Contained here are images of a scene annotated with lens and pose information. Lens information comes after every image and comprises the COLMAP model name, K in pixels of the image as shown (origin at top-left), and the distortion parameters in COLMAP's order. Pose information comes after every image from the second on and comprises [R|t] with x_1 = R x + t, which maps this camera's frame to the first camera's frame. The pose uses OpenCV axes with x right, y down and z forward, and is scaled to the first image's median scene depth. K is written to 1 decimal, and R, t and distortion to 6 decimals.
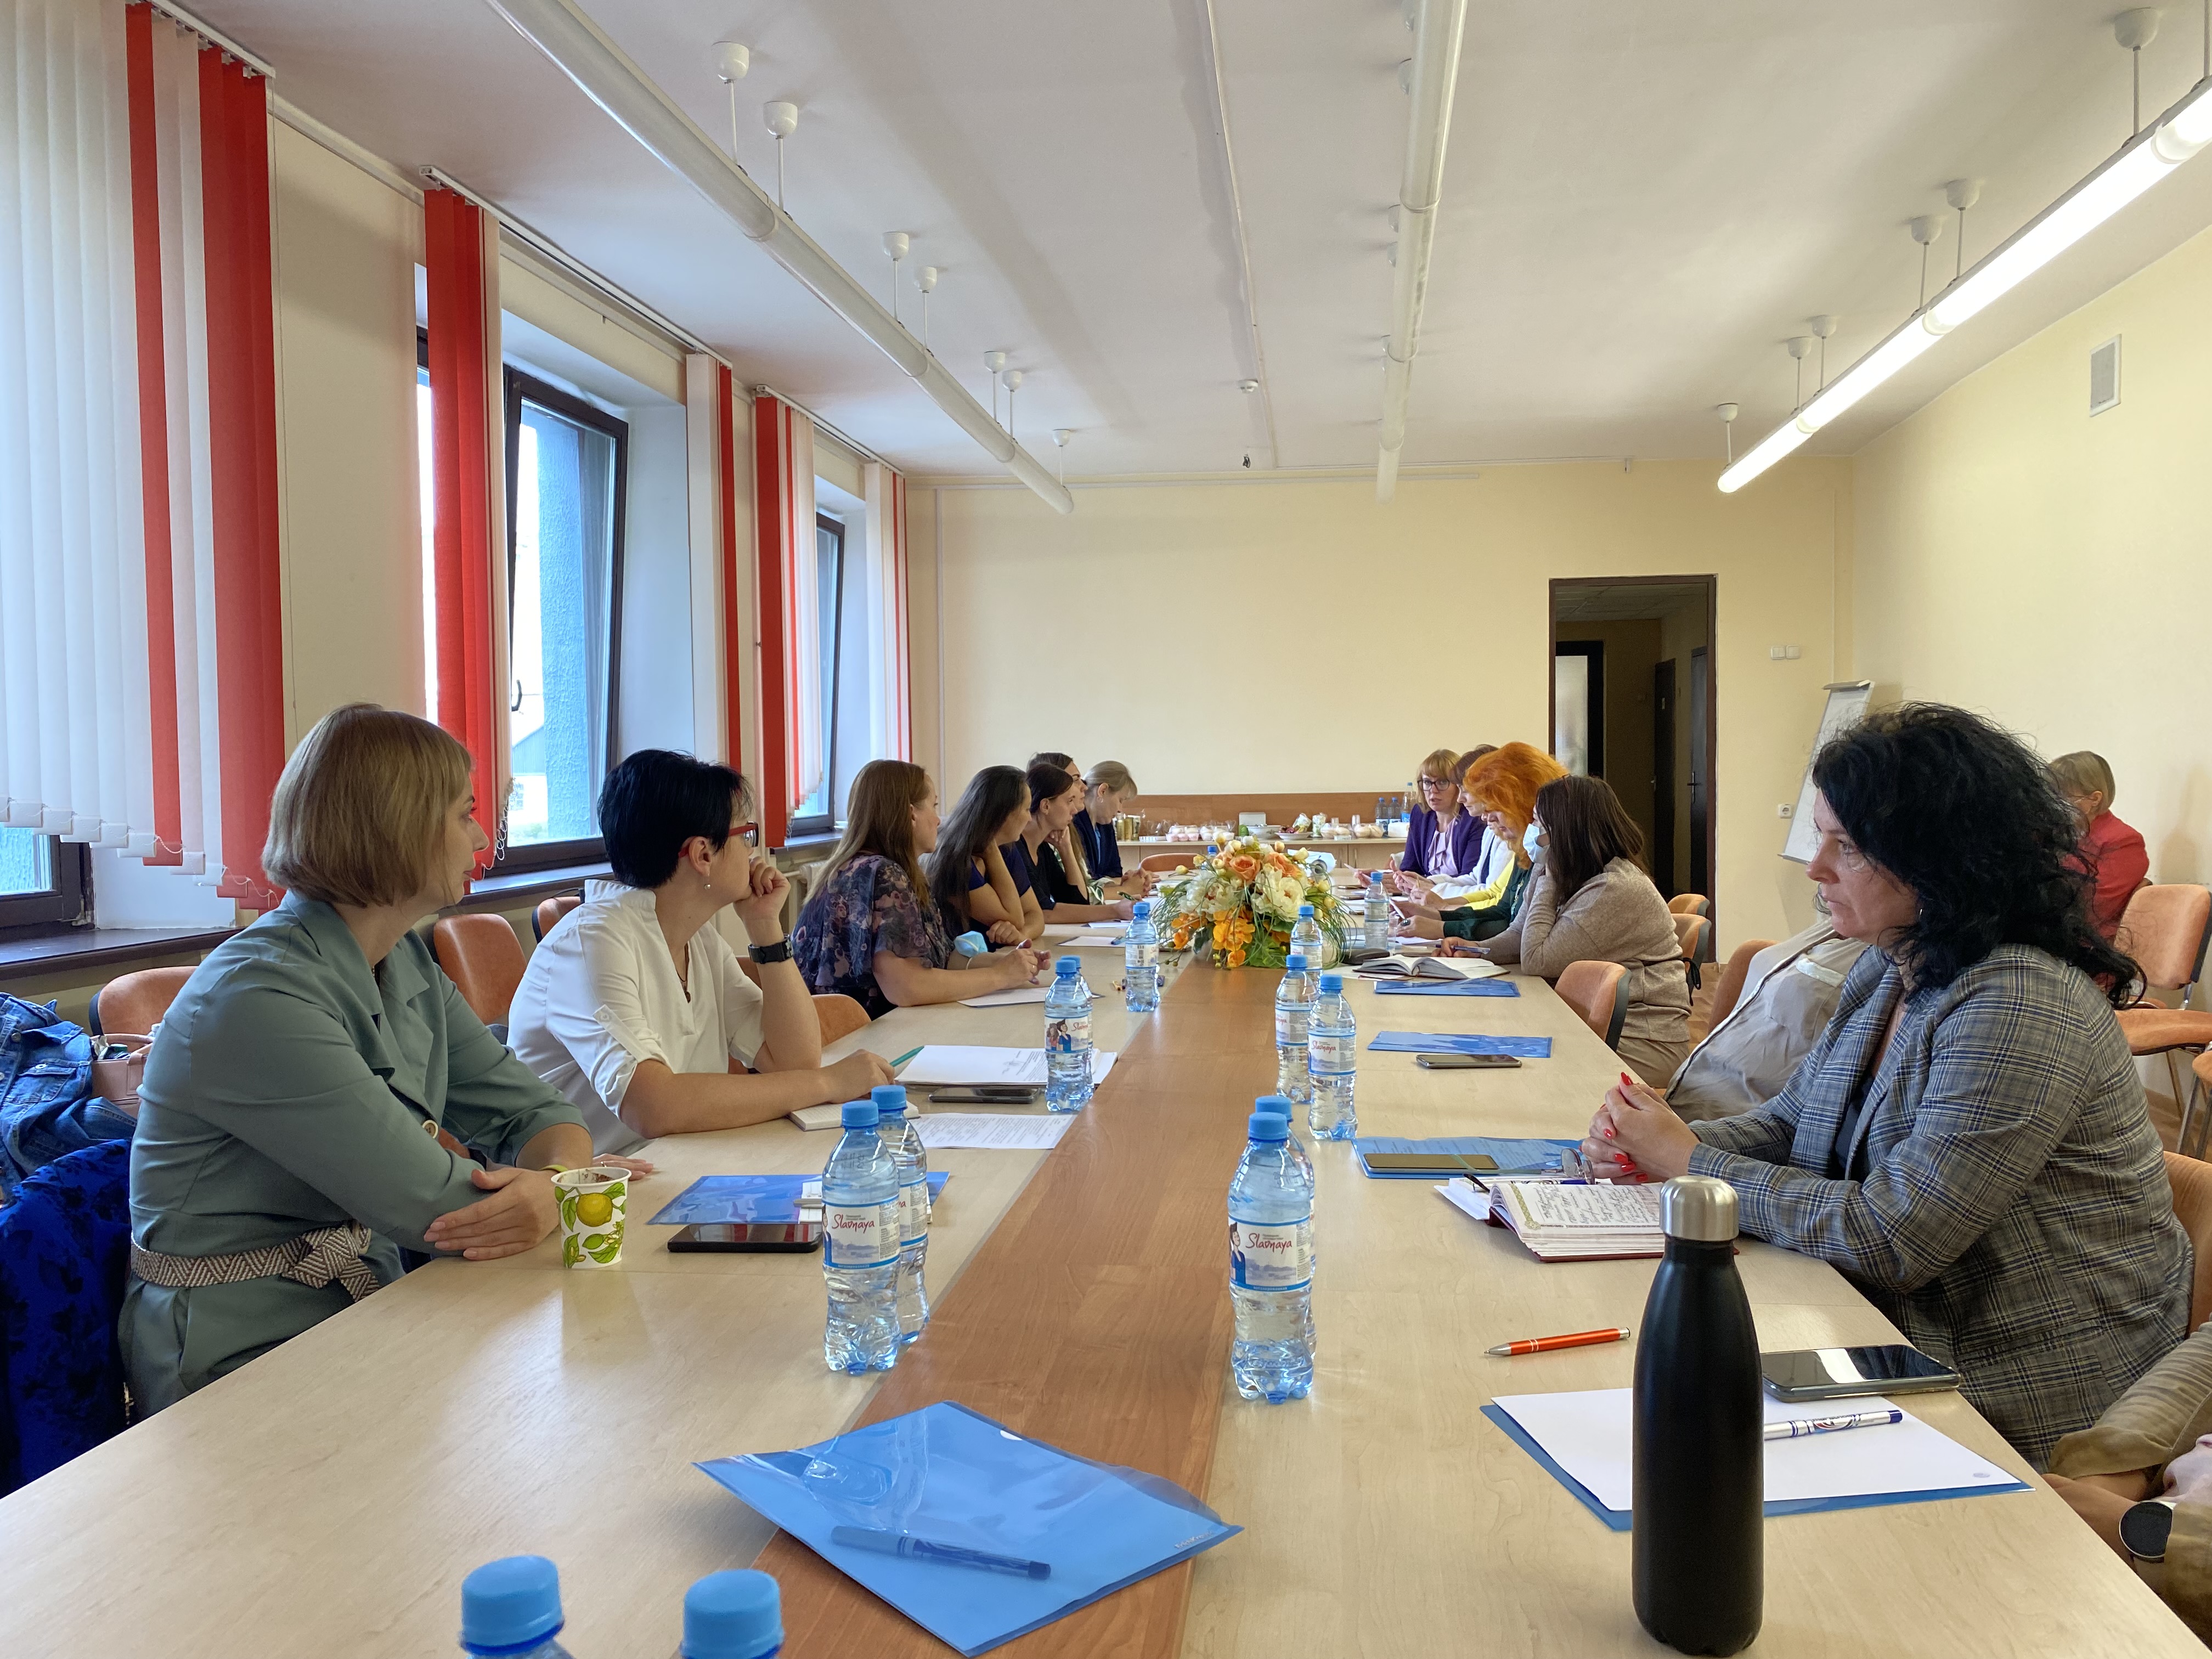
lens RADIAL K [[1676.1, 0, 1095.8], [0, 1676.1, 820.0], [0, 0, 1]] dist [0.161306, -0.242832]
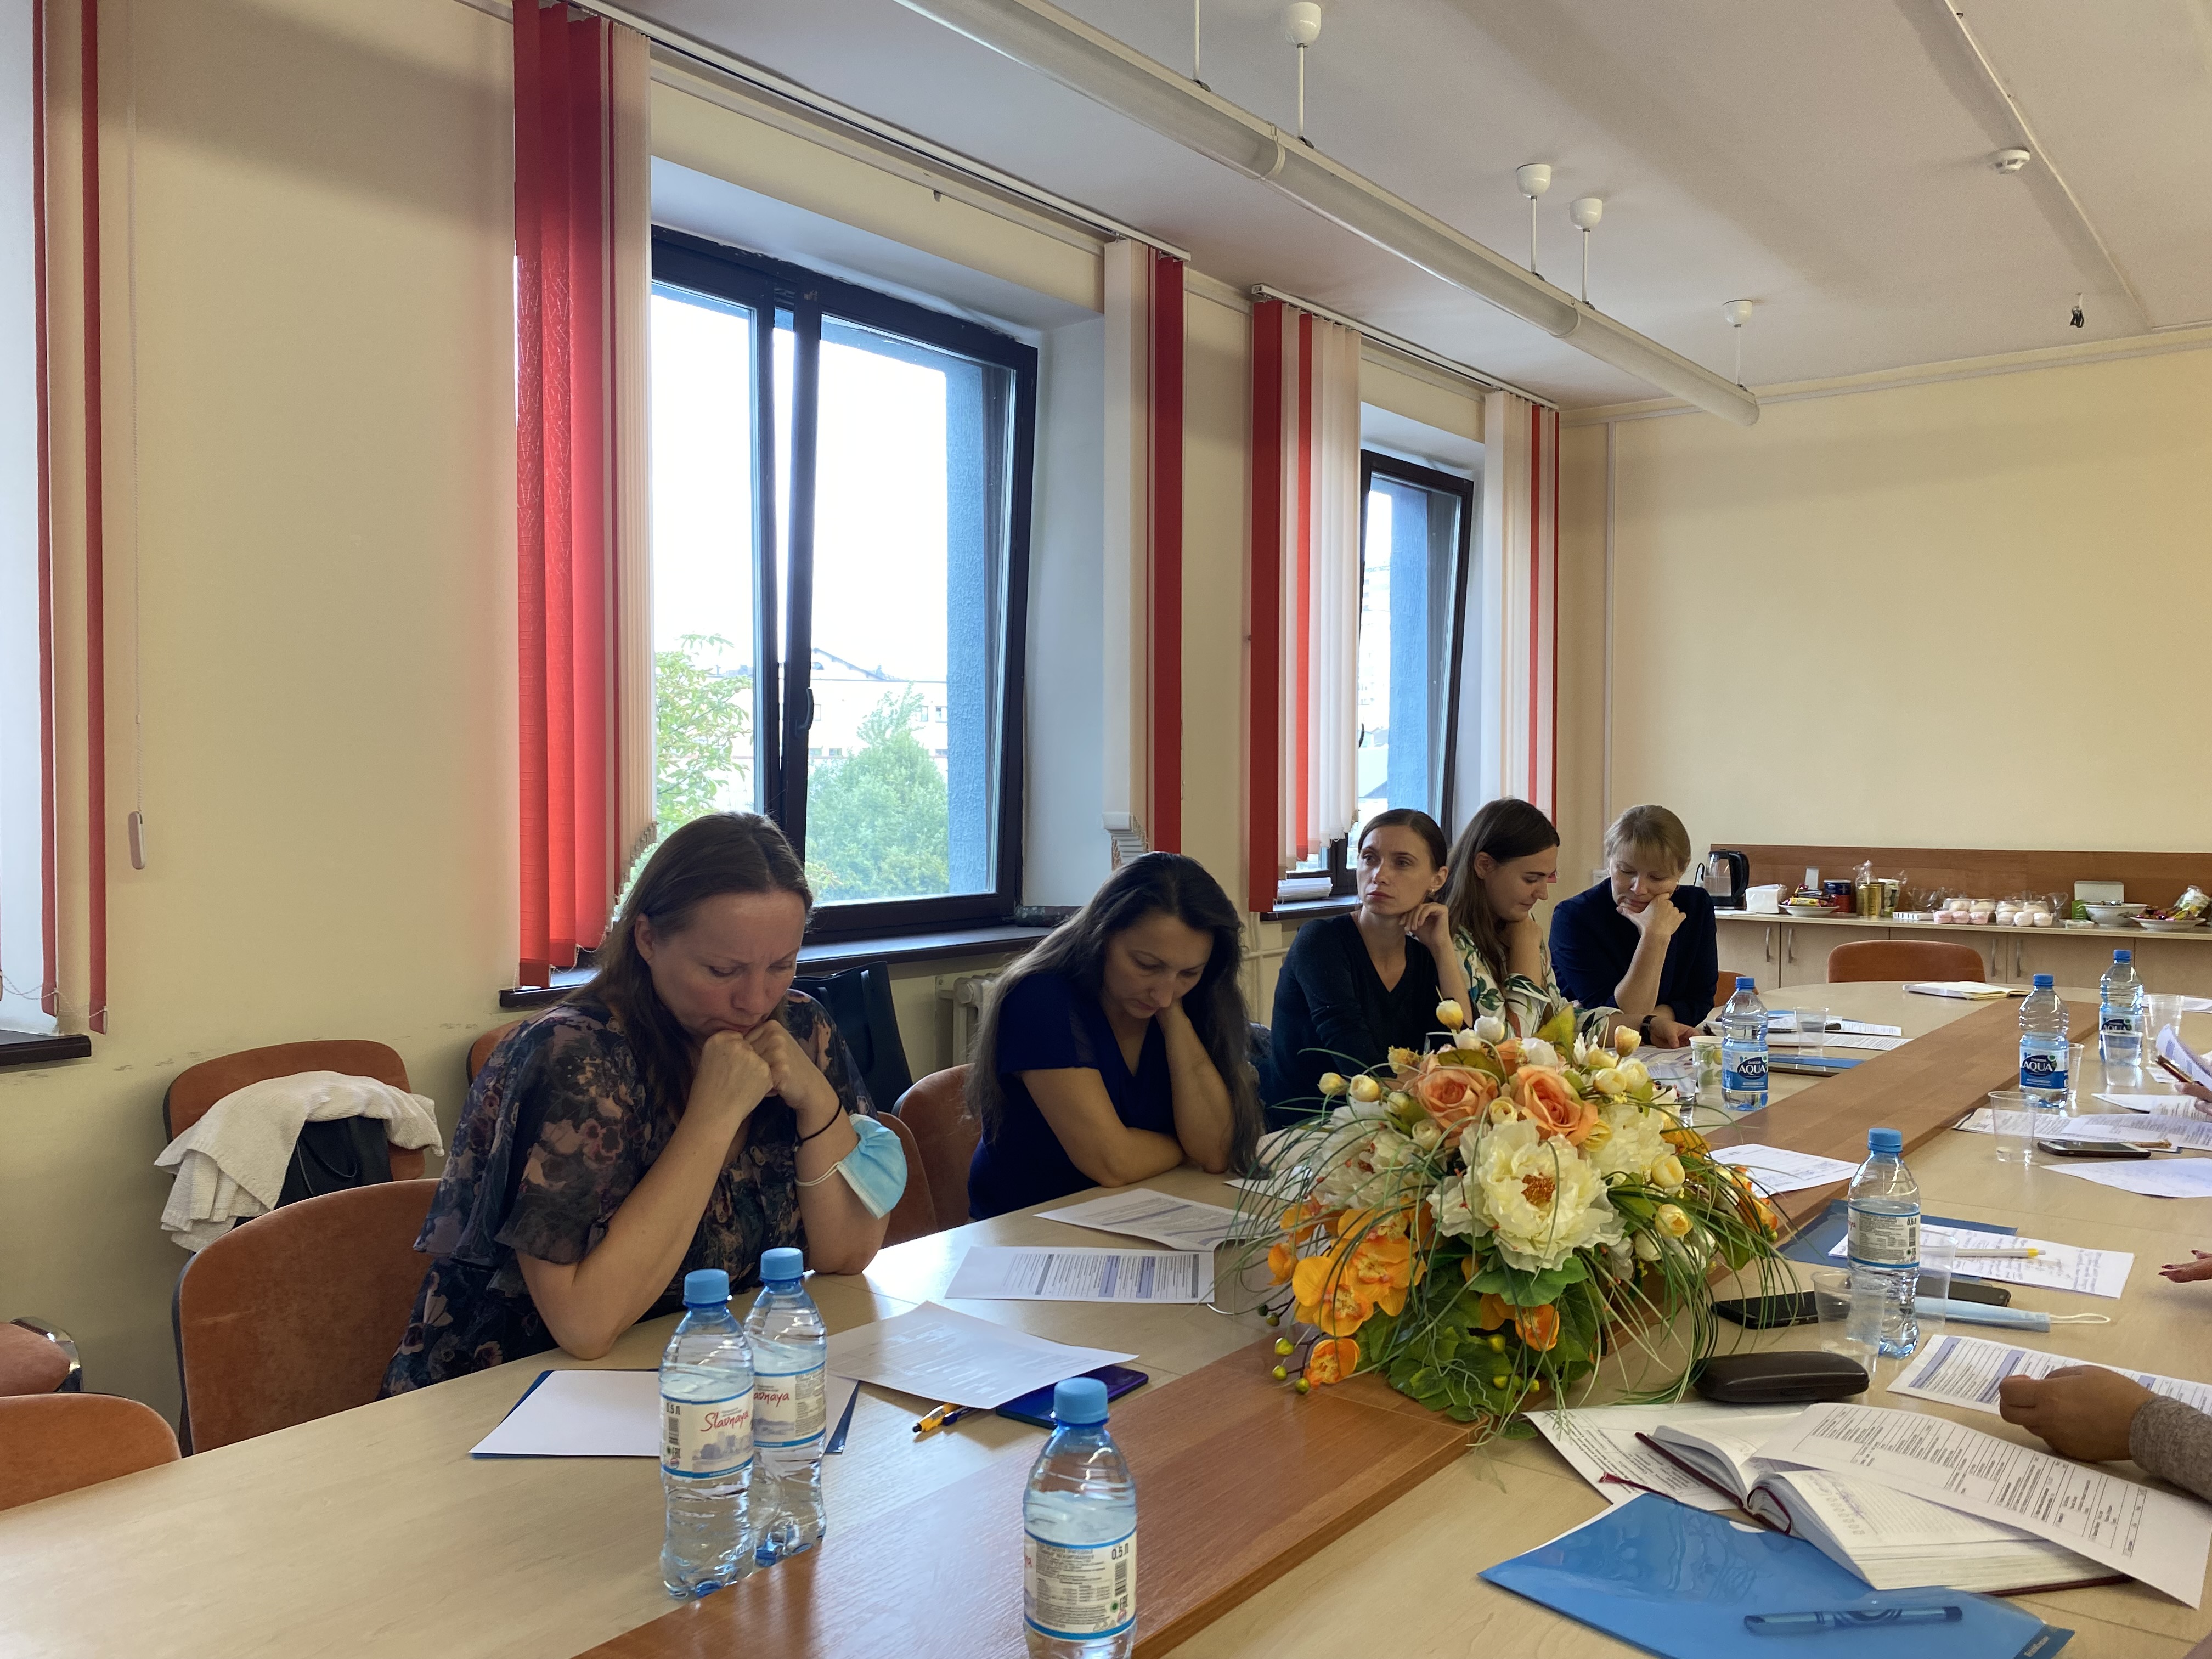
lens RADIAL K [[1676.1, 0, 1095.8], [0, 1676.1, 820.0], [0, 0, 1]] dist [0.161306, -0.242832]
pose [[0.865922, 0.018040, -0.499854, 0.095957], [-0.024639, 0.999675, -0.006606, -0.014765], [0.499572, 0.018036, 0.866085, 0.276357]]
